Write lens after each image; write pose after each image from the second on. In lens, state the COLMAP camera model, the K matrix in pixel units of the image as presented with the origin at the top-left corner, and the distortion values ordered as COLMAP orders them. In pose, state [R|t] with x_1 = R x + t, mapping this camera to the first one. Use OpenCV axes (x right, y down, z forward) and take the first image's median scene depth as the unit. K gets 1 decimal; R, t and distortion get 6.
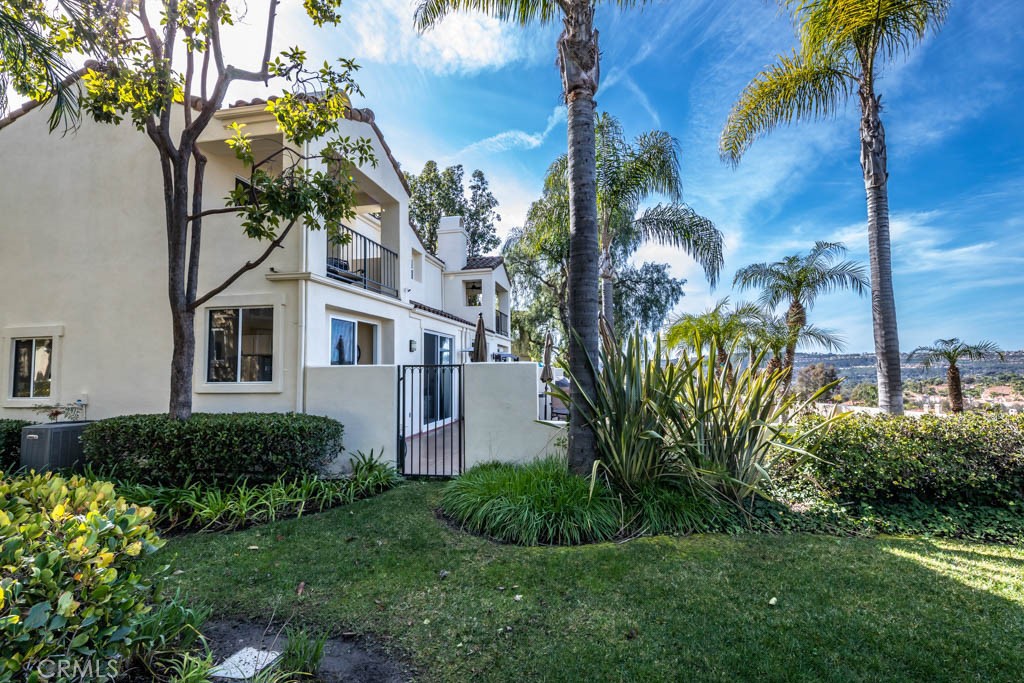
lens RADIAL K [[460.2, 0, 512.0], [0, 460.2, 341.5], [0, 0, 1]] dist [0.007676, 0.000049]
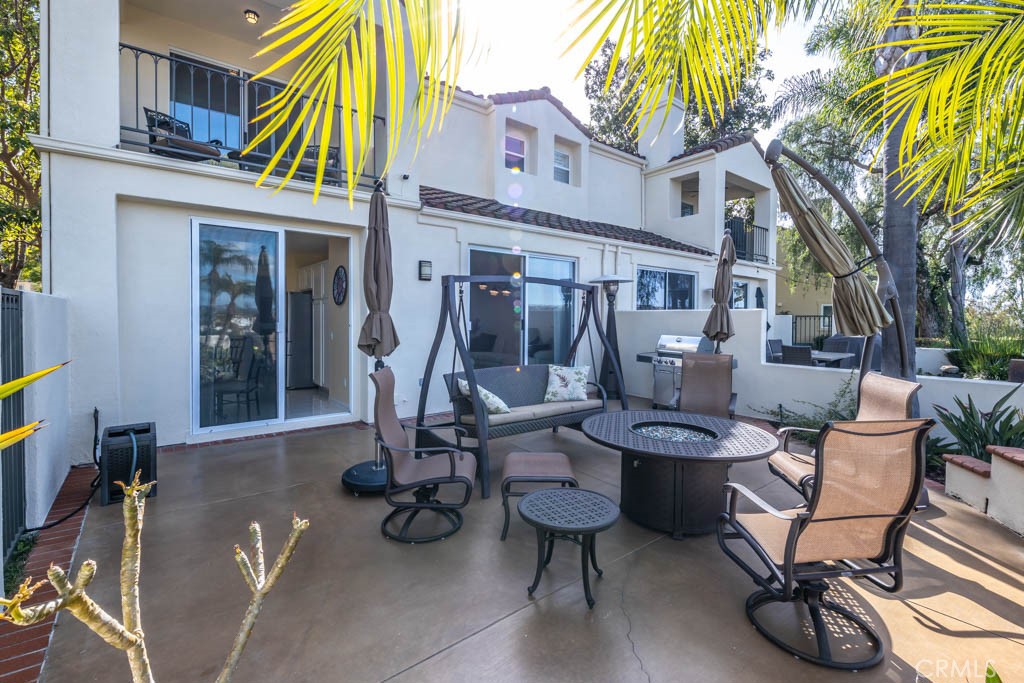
lens RADIAL K [[441.3, 0, 512.0], [0, 441.3, 341.5], [0, 0, 1]] dist [-0.002713, -0.000258]
pose [[0.759202, 0.054674, -0.648554, 0.307568], [0.025496, 0.993202, 0.113574, 0.047140], [0.650355, -0.102761, 0.752647, 0.736519]]
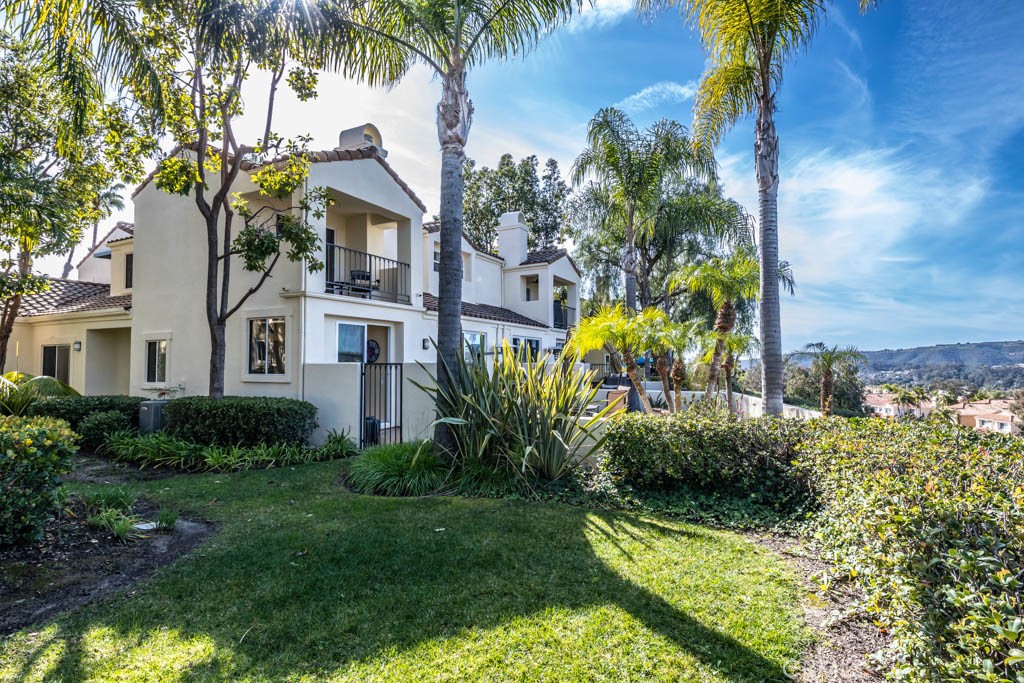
lens RADIAL K [[504.8, 0, 505.5], [0, 504.8, 345.7], [0, 0, 1]] dist [0.045468, -0.024091]
pose [[0.954334, 0.000652, -0.298741, 0.409517], [0.008368, 0.999547, 0.028913, -0.025000], [0.298625, -0.030092, 0.953896, -0.159571]]
